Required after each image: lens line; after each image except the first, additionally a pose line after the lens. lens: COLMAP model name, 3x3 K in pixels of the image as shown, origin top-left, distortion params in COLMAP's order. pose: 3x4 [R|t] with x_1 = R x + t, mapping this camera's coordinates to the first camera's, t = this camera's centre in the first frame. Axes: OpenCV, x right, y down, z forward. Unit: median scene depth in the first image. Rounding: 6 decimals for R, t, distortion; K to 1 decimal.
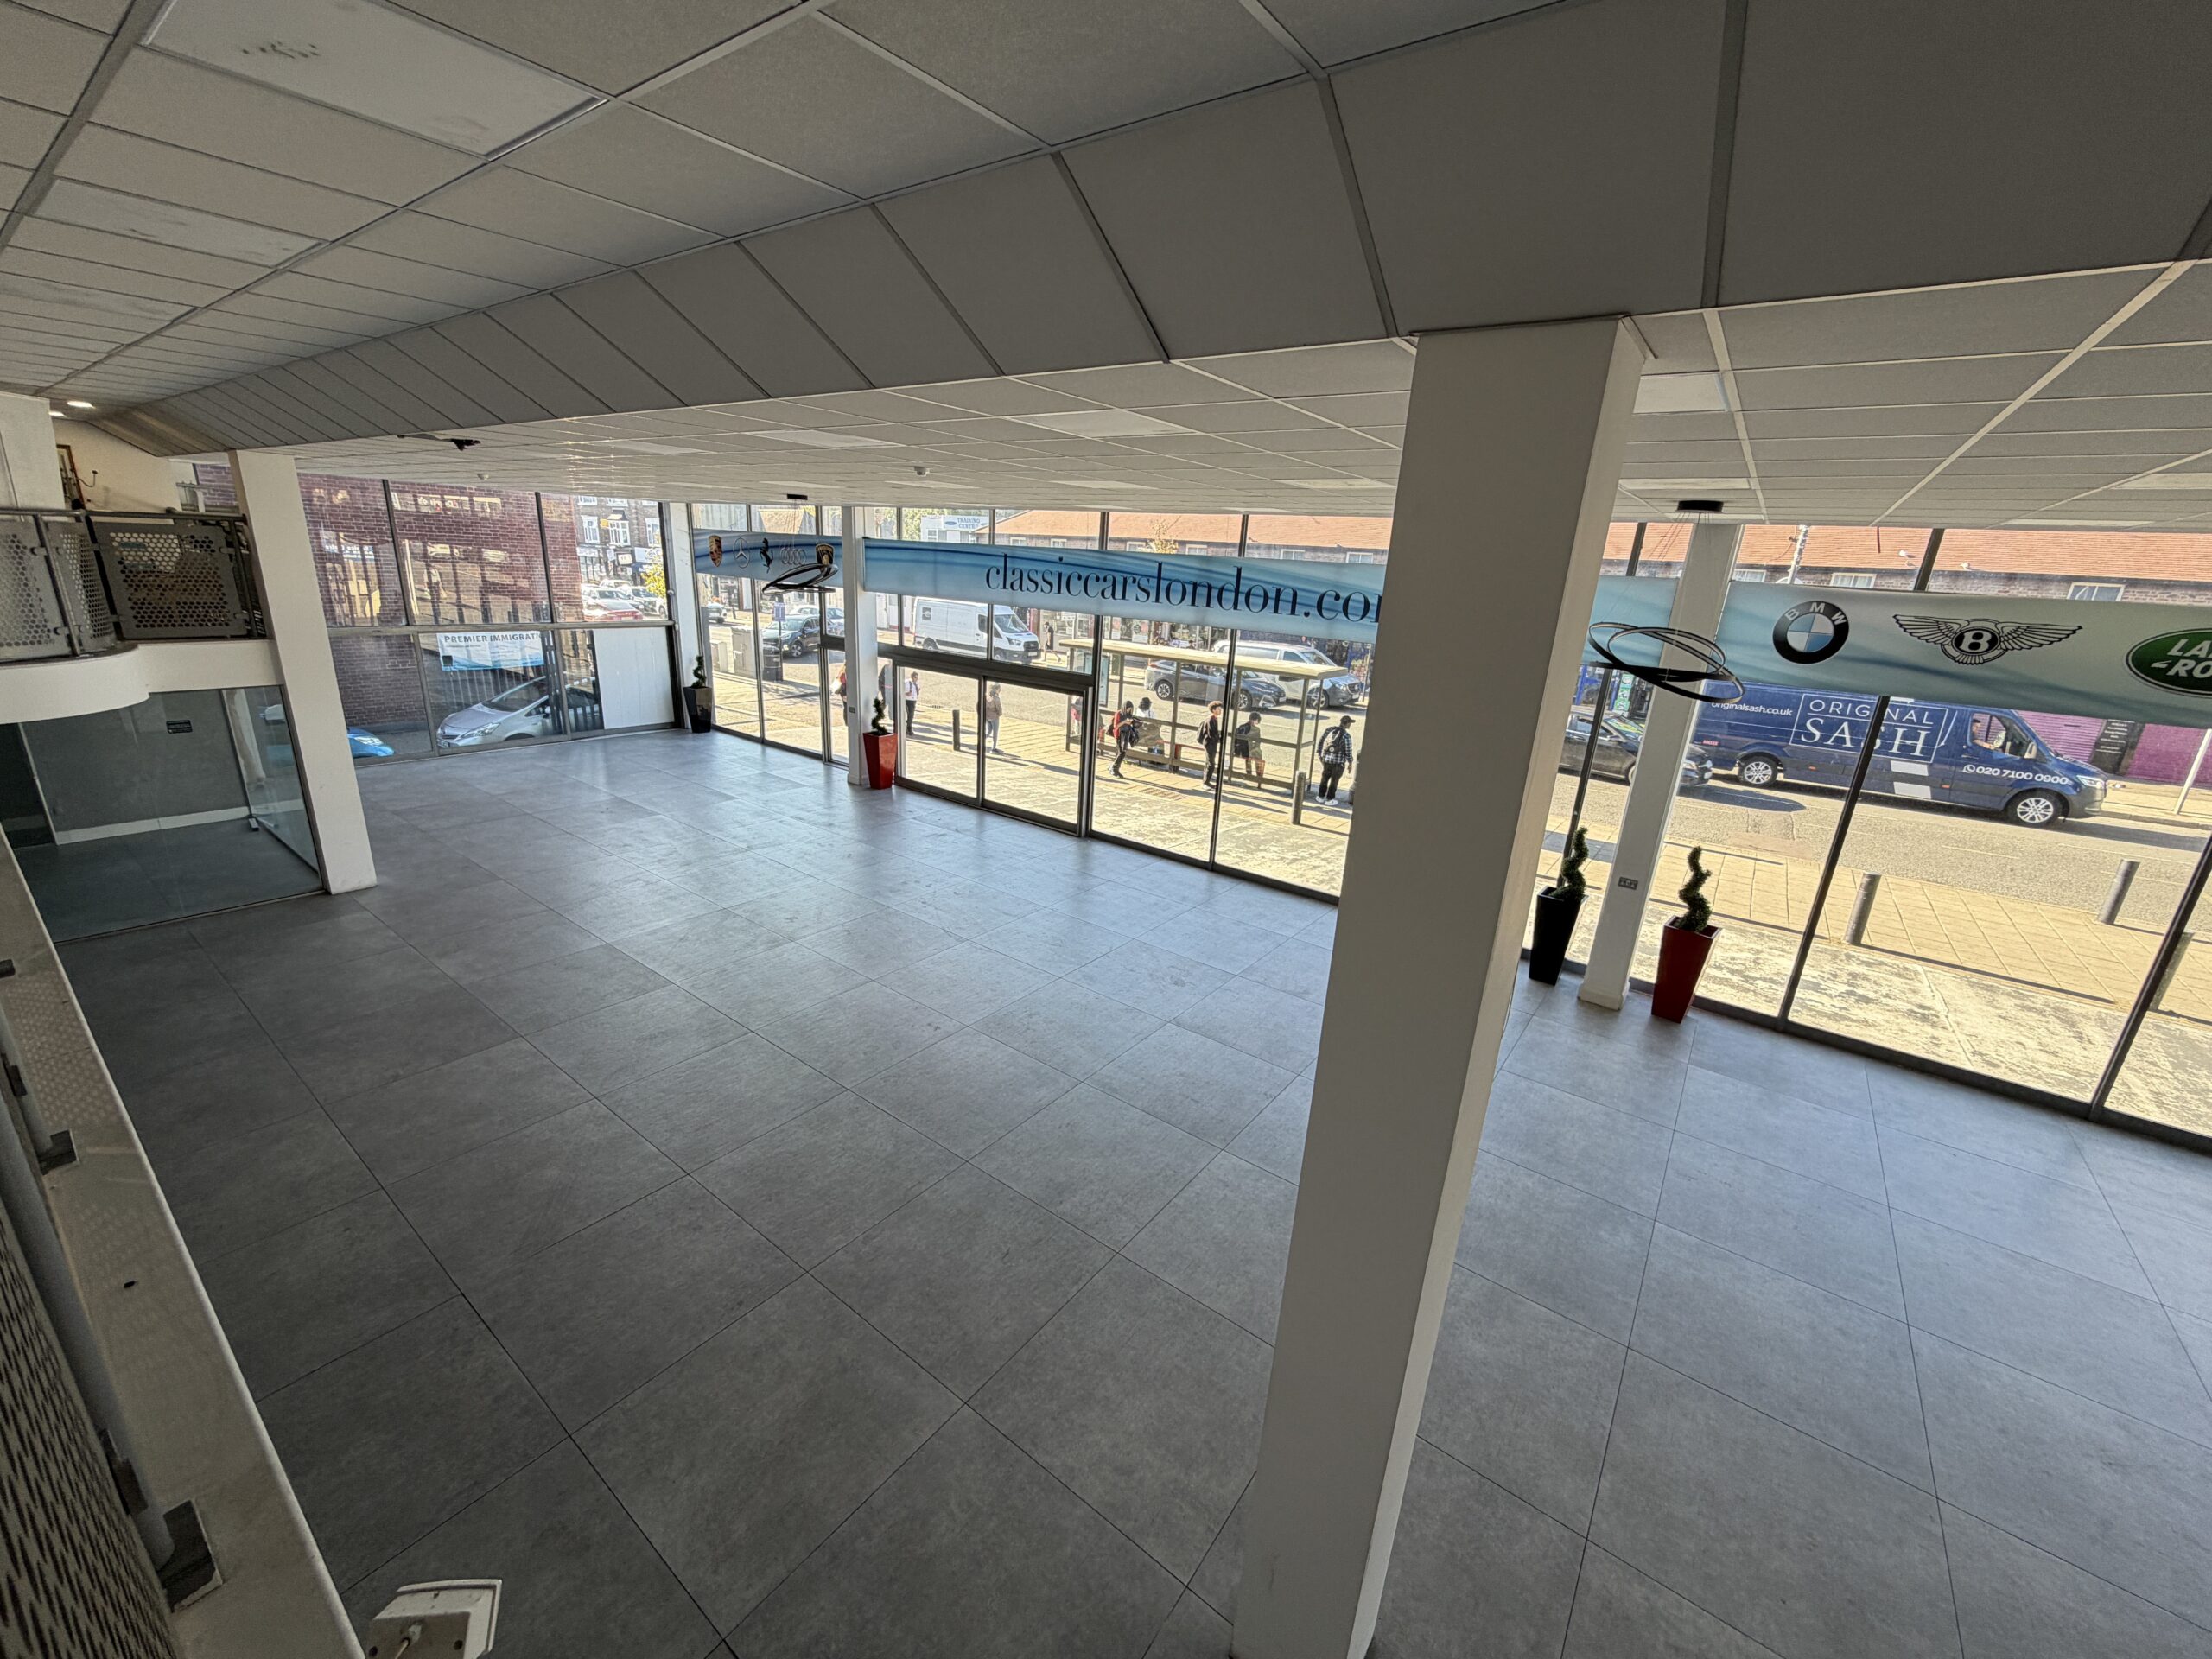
lens RADIAL K [[880.4, 0, 1096.9], [0, 880.4, 830.9], [0, 0, 1]] dist [-0.001660, 0.000410]
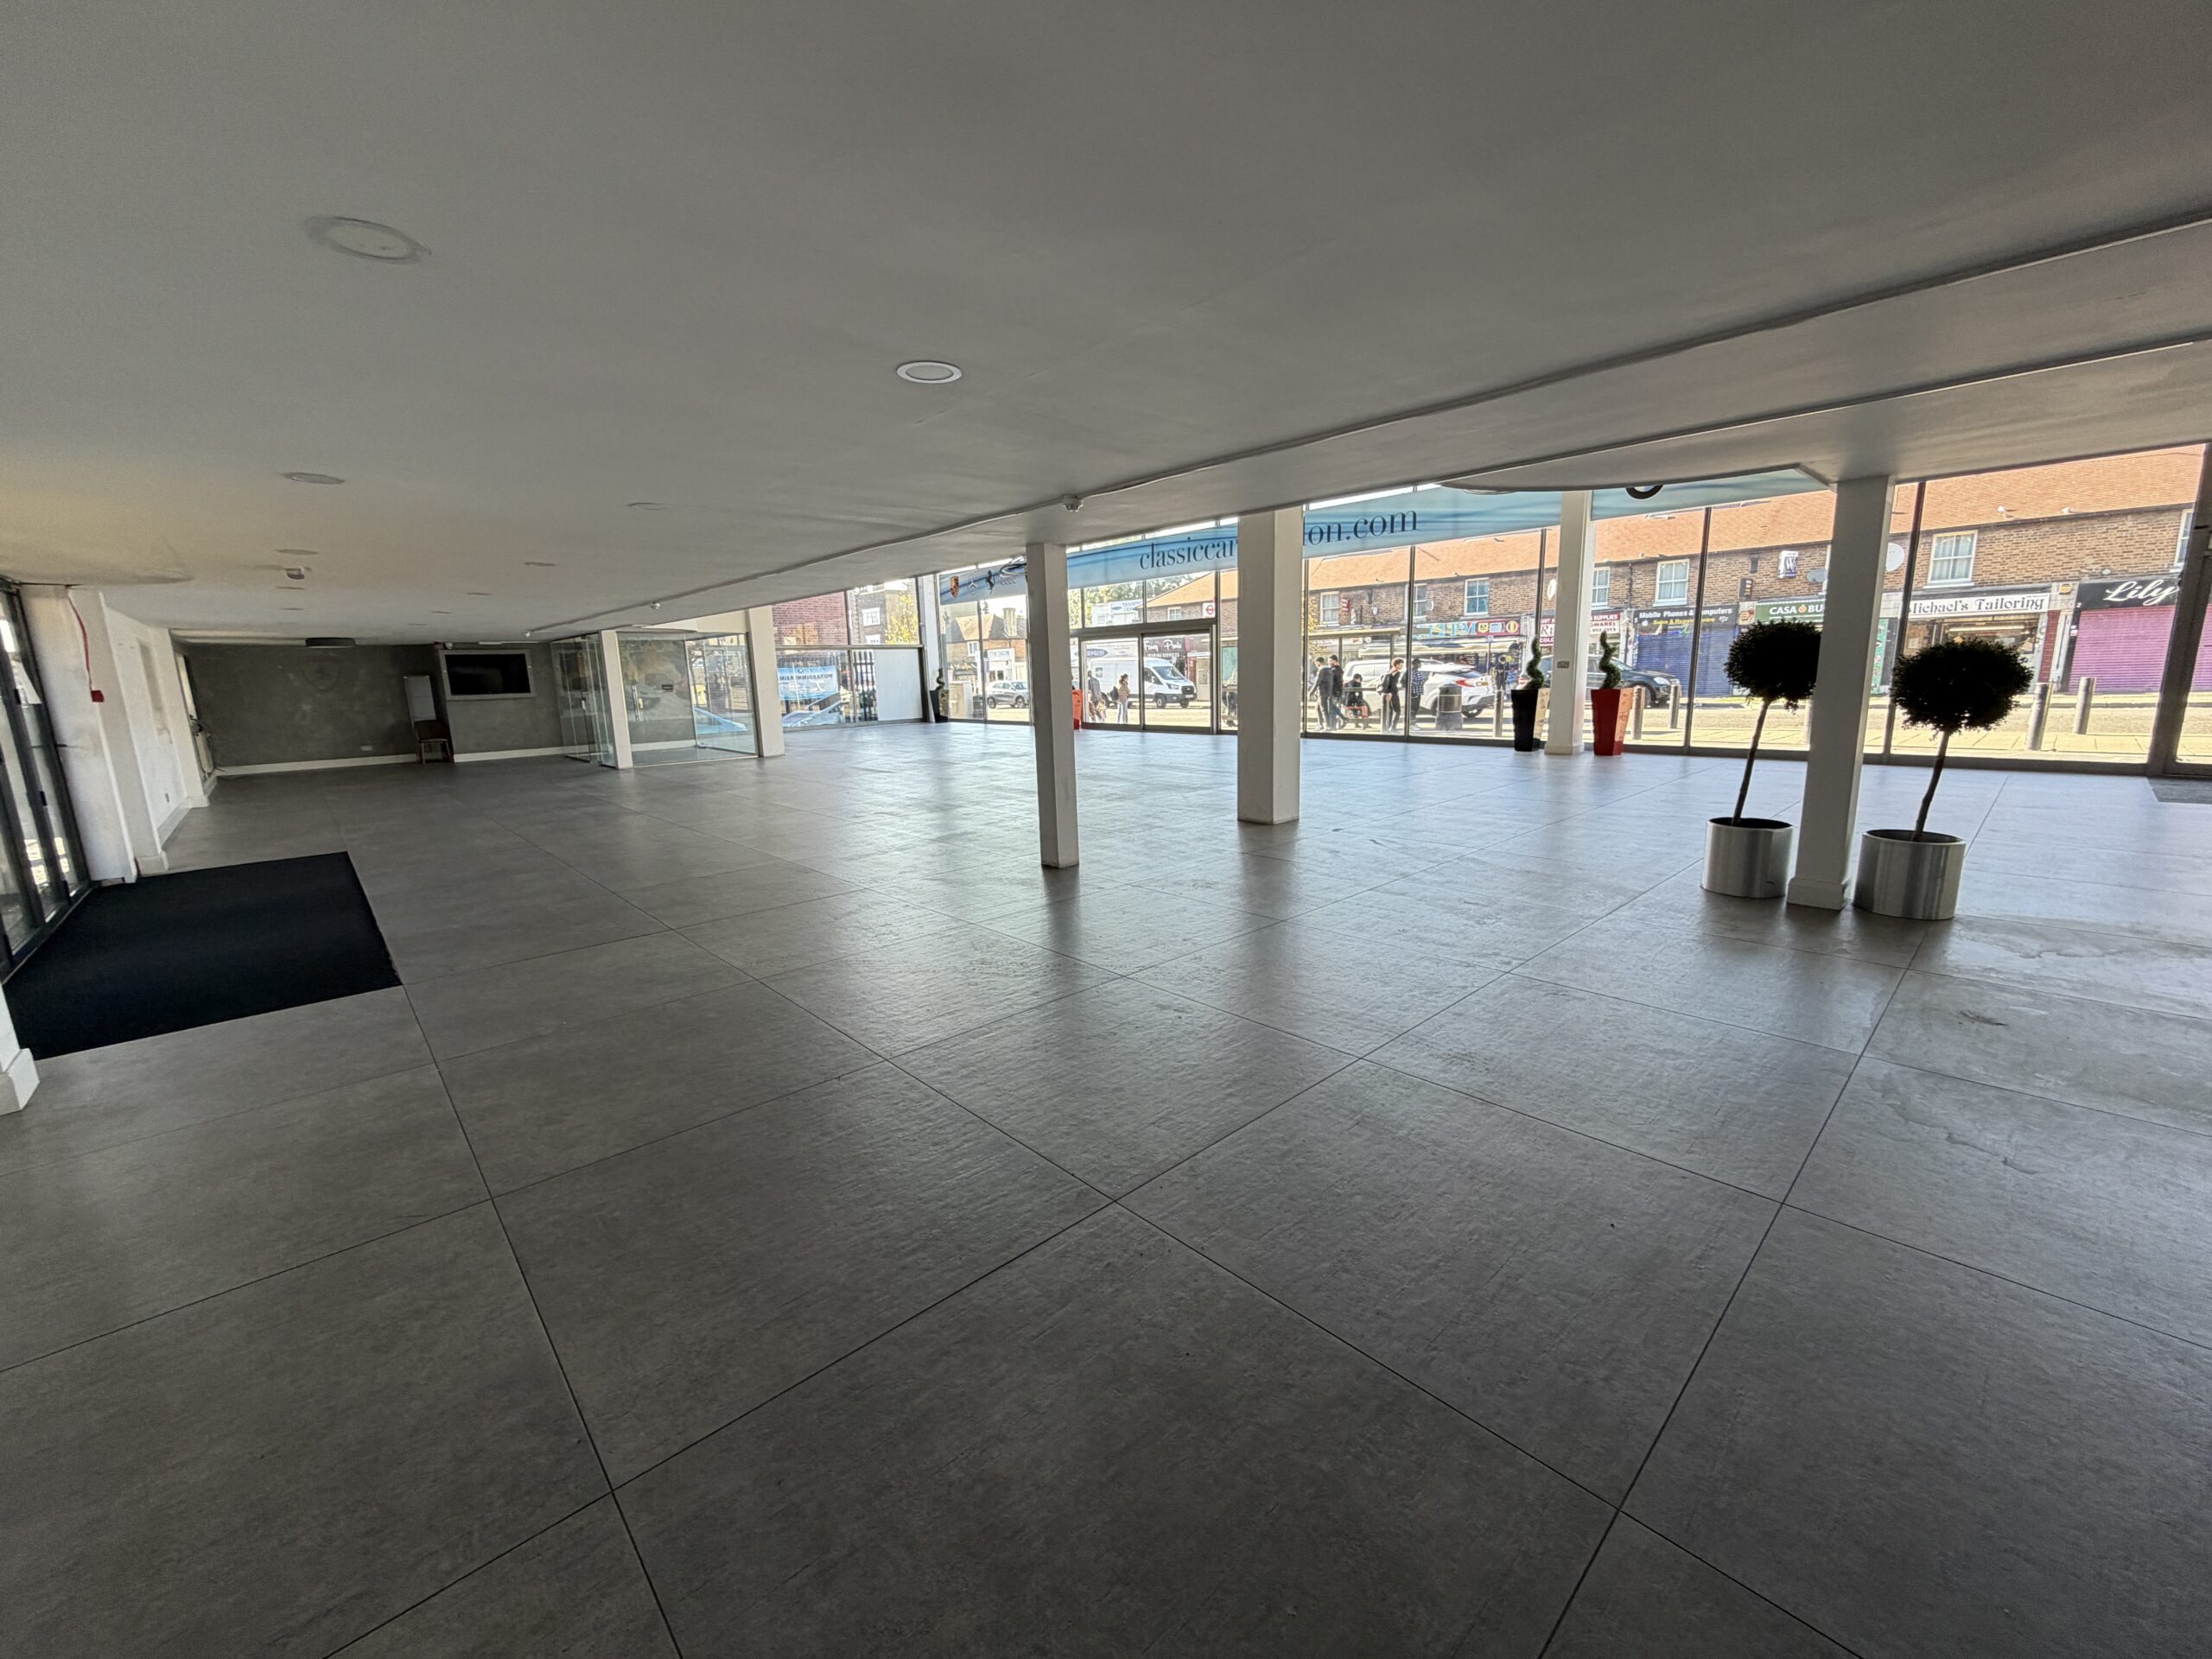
lens RADIAL K [[880.4, 0, 1096.9], [0, 880.4, 830.9], [0, 0, 1]] dist [-0.001660, 0.000410]
pose [[0.980153, -0.048770, -0.192151, 0.052027], [0.025499, 0.992231, -0.121766, 0.273475], [0.196597, 0.114450, 0.973782, -0.321515]]
